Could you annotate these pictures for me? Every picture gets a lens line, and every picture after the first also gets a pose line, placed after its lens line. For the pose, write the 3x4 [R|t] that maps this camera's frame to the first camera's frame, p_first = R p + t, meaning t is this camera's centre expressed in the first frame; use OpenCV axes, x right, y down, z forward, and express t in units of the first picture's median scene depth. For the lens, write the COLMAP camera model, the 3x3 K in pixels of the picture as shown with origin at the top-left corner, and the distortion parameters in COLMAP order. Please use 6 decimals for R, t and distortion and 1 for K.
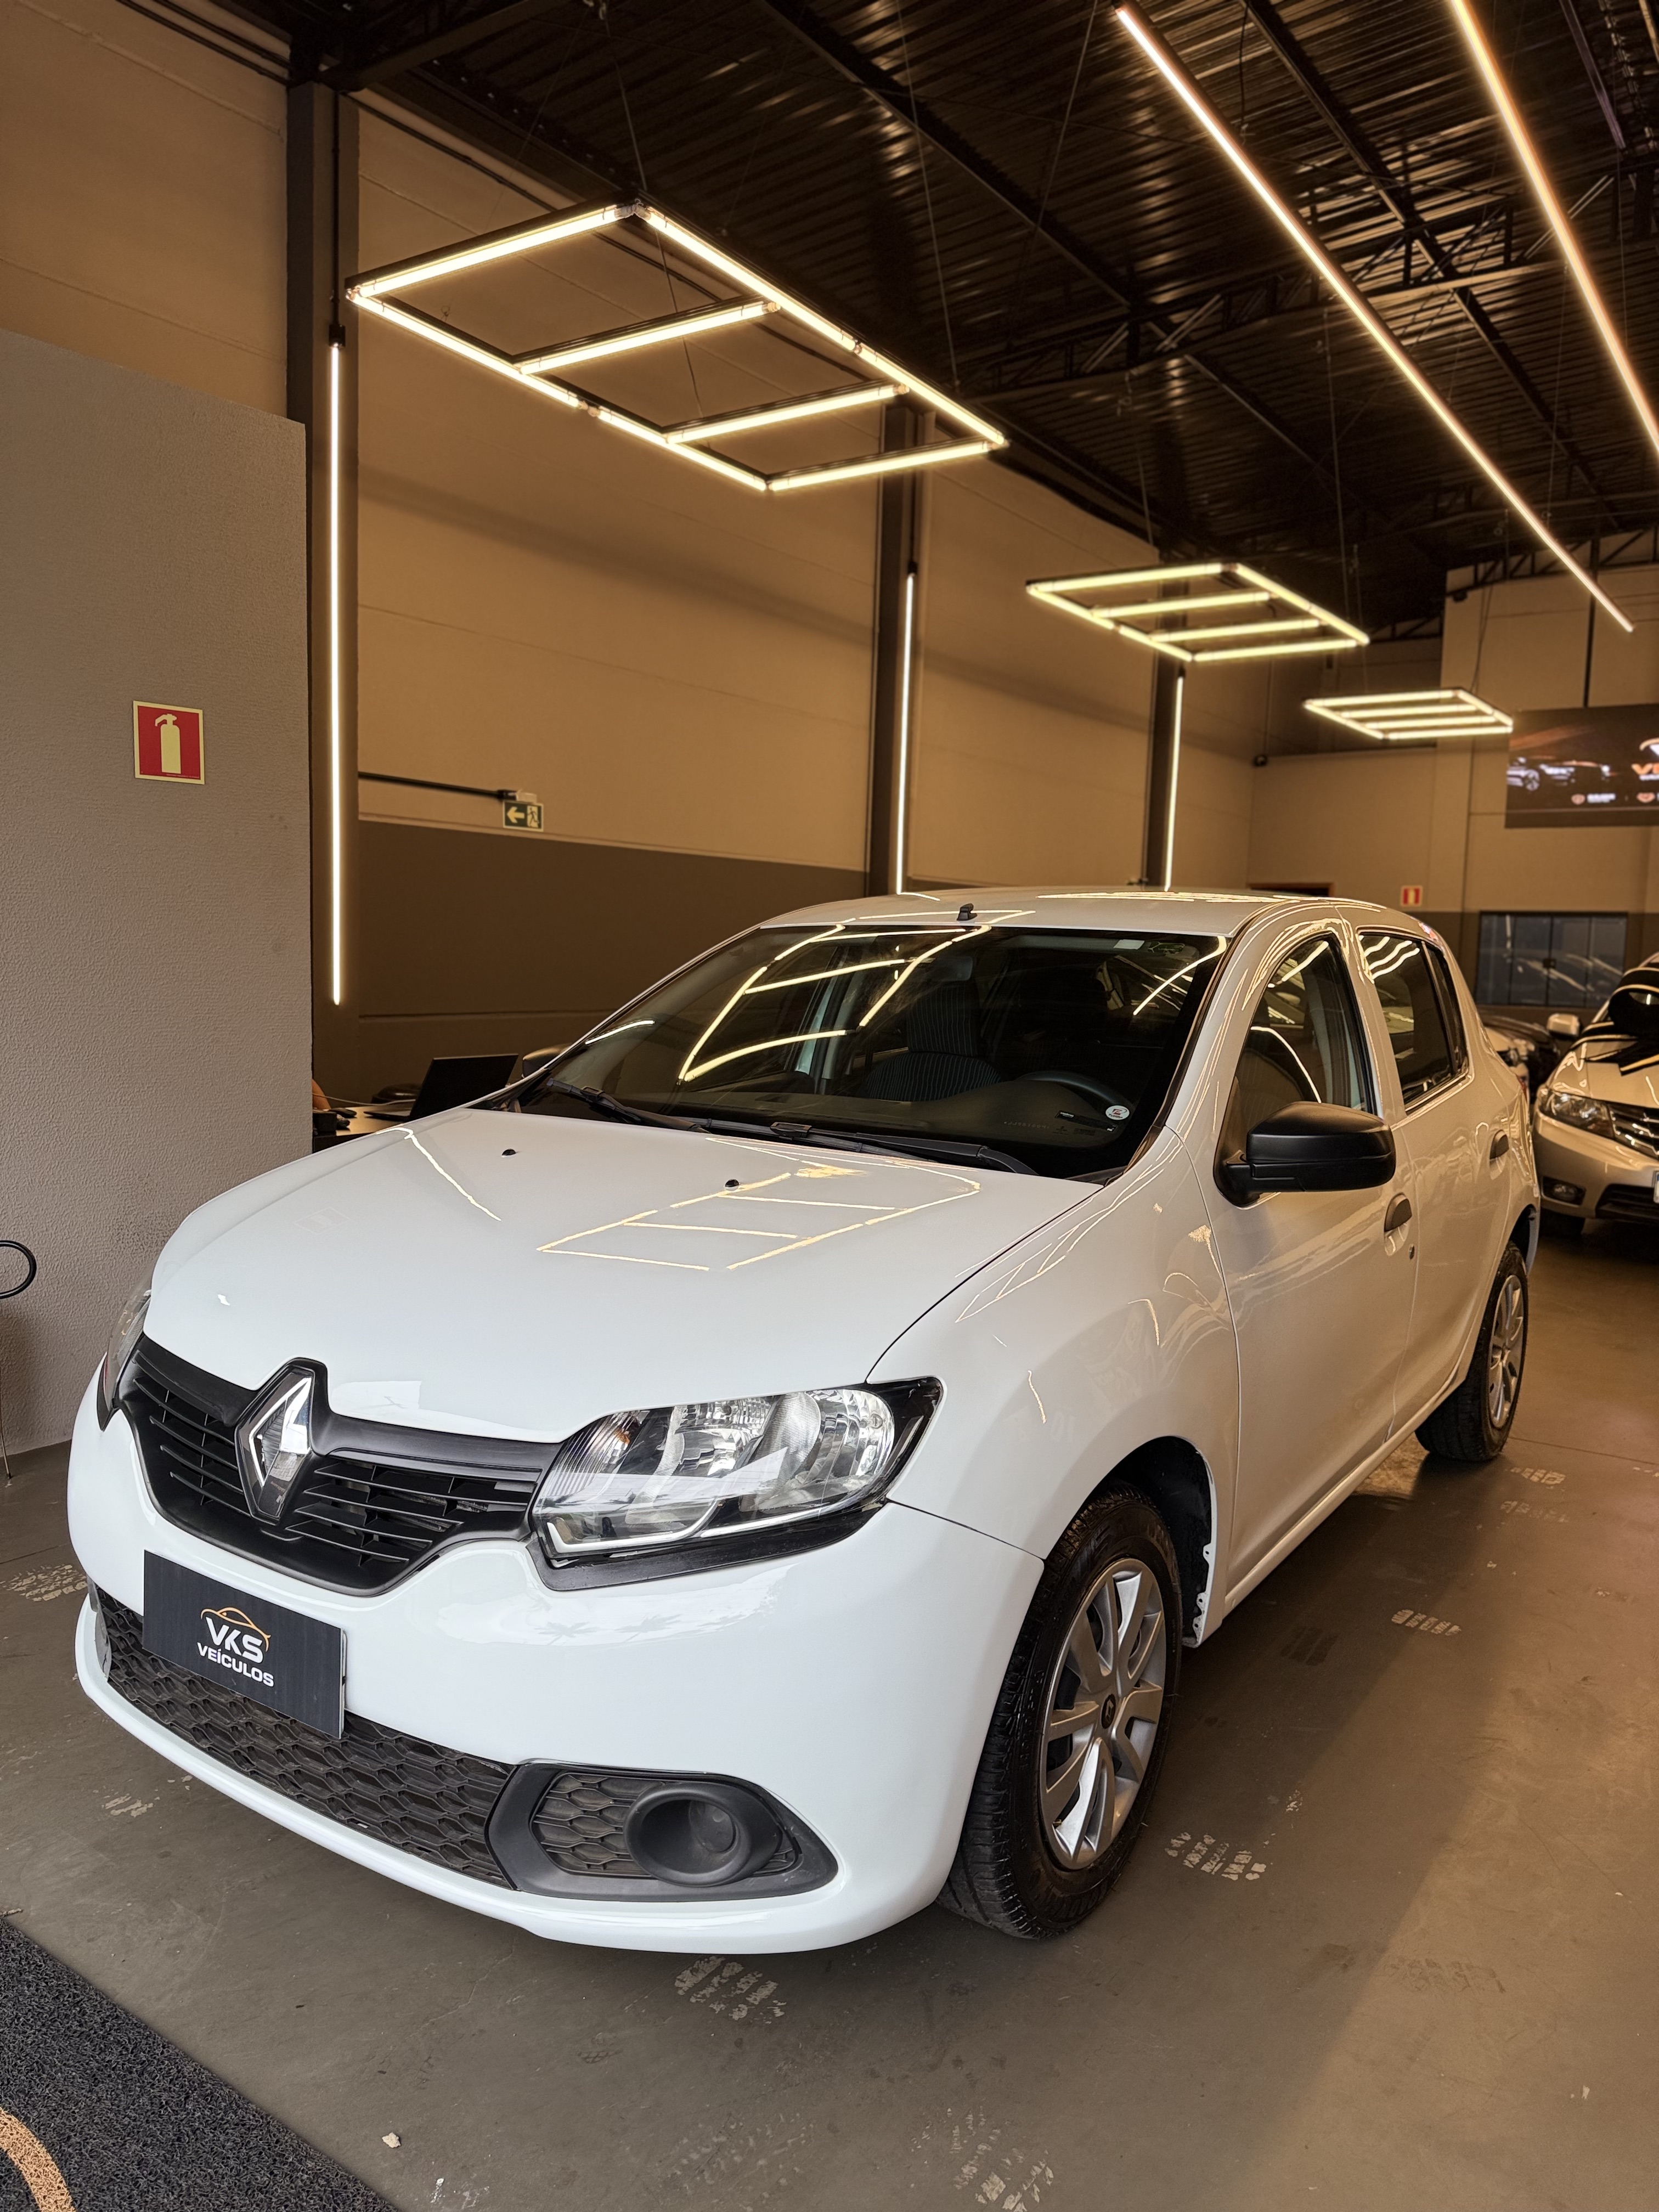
lens RADIAL K [[1557.8, 0, 829.8], [0, 1557.8, 1106.2], [0, 0, 1]] dist [0.018127, -0.031569]
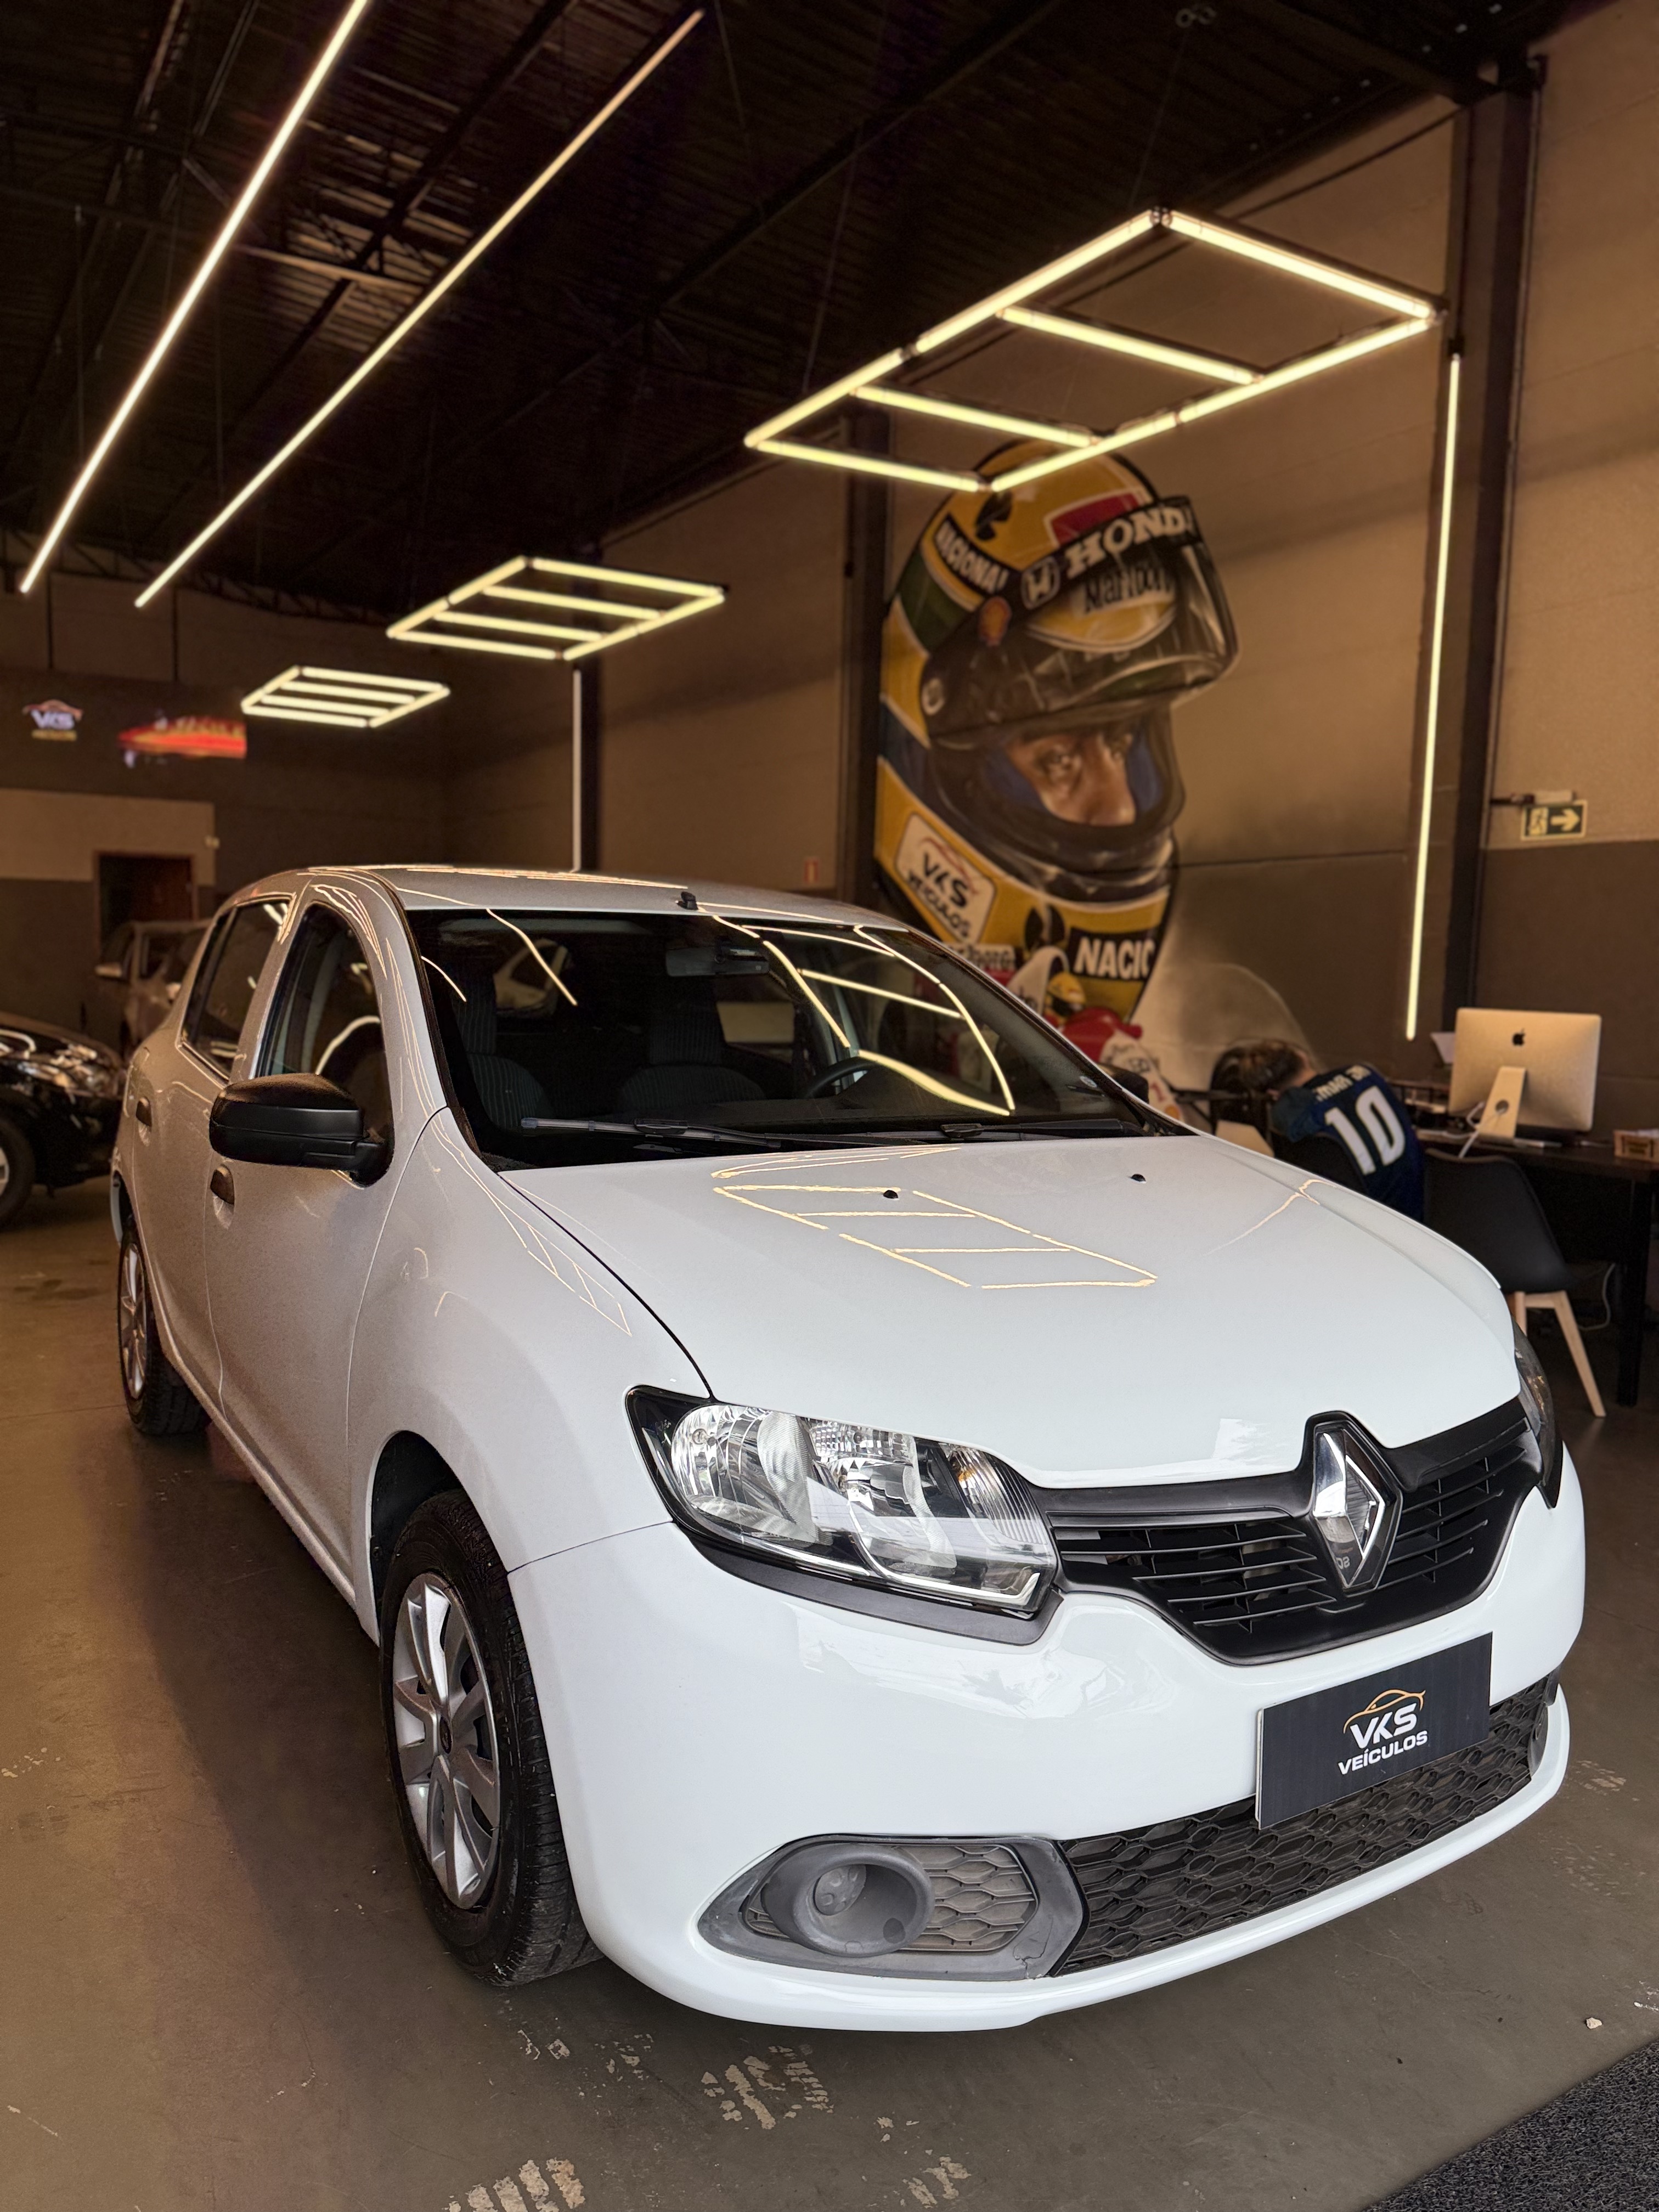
lens RADIAL K [[1557.8, 0, 837.0], [0, 1557.8, 1119.1], [0, 0, 1]] dist [0.018127, -0.031569]
pose [[0.392802, -0.123487, 0.911294, -1.296336], [0.094299, 0.991129, 0.093659, -0.131611], [-0.914776, 0.049145, 0.400962, 0.898737]]
